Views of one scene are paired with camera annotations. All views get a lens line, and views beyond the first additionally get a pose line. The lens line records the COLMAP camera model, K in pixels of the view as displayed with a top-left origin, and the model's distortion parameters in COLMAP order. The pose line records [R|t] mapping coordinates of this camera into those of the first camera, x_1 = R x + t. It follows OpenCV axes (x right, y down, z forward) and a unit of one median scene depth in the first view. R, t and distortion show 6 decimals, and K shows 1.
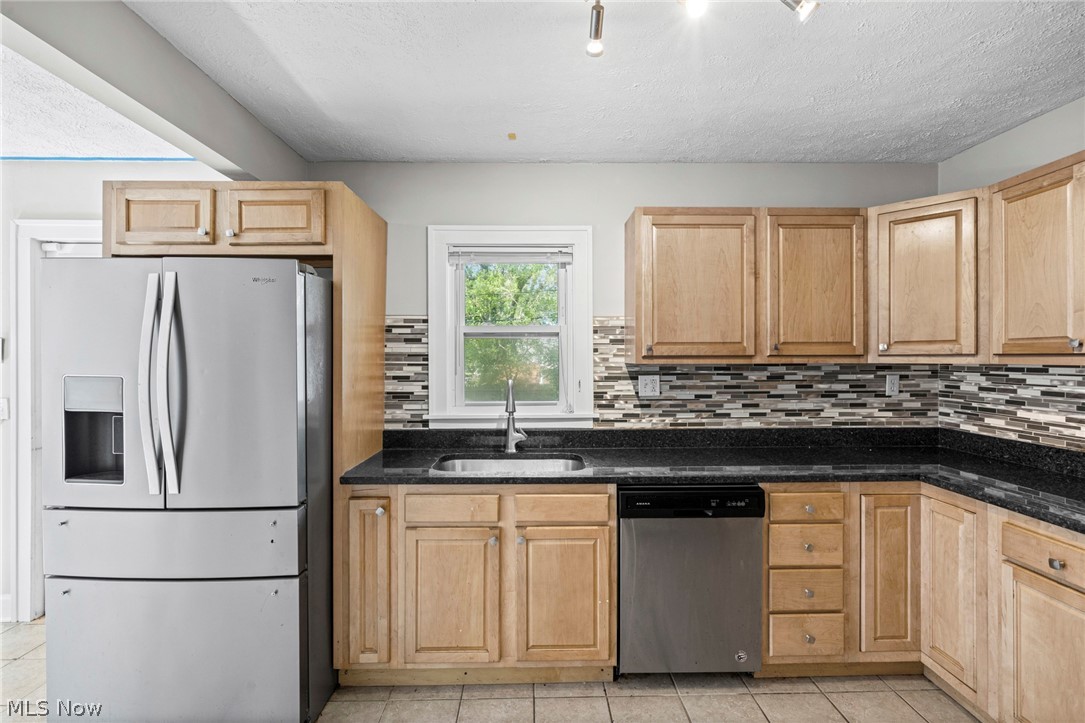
lens RADIAL K [[496.3, 0, 538.2], [0, 496.3, 358.0], [0, 0, 1]] dist [-0.003332, -0.000399]
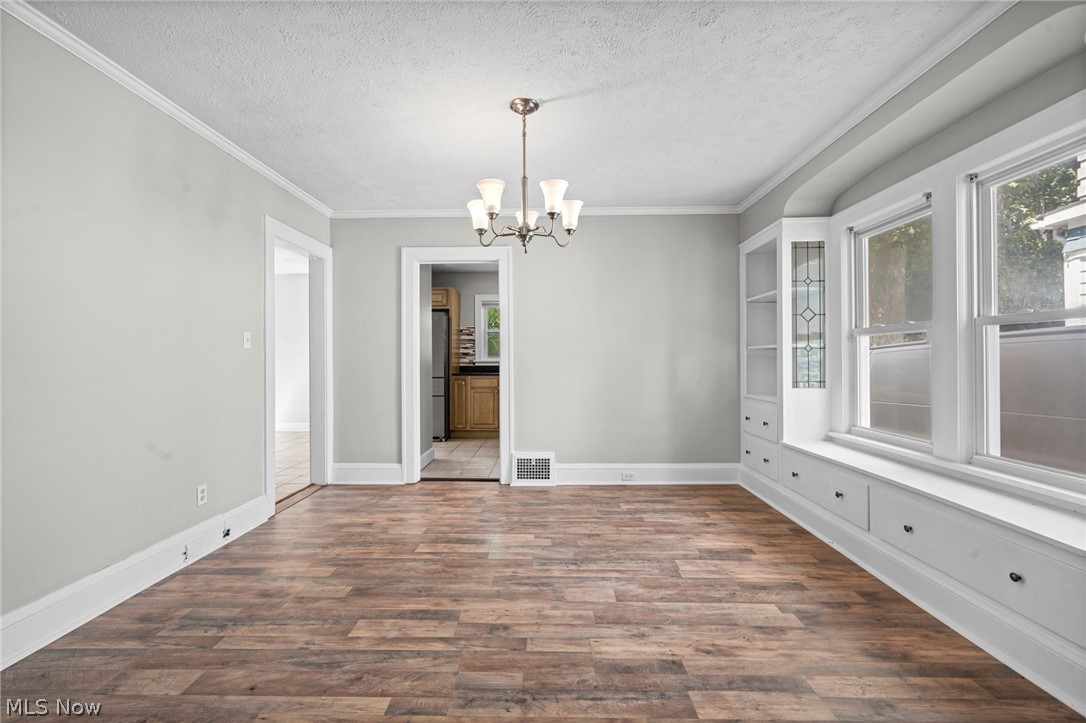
lens RADIAL K [[468.9, 0, 543.0], [0, 468.9, 361.5], [0, 0, 1]] dist [-0.001250, 0.000262]
pose [[0.999602, -0.000807, -0.028214, 0.283052], [0.000868, 0.999997, 0.002146, 0.130709], [0.028212, -0.002170, 0.999600, -1.941987]]
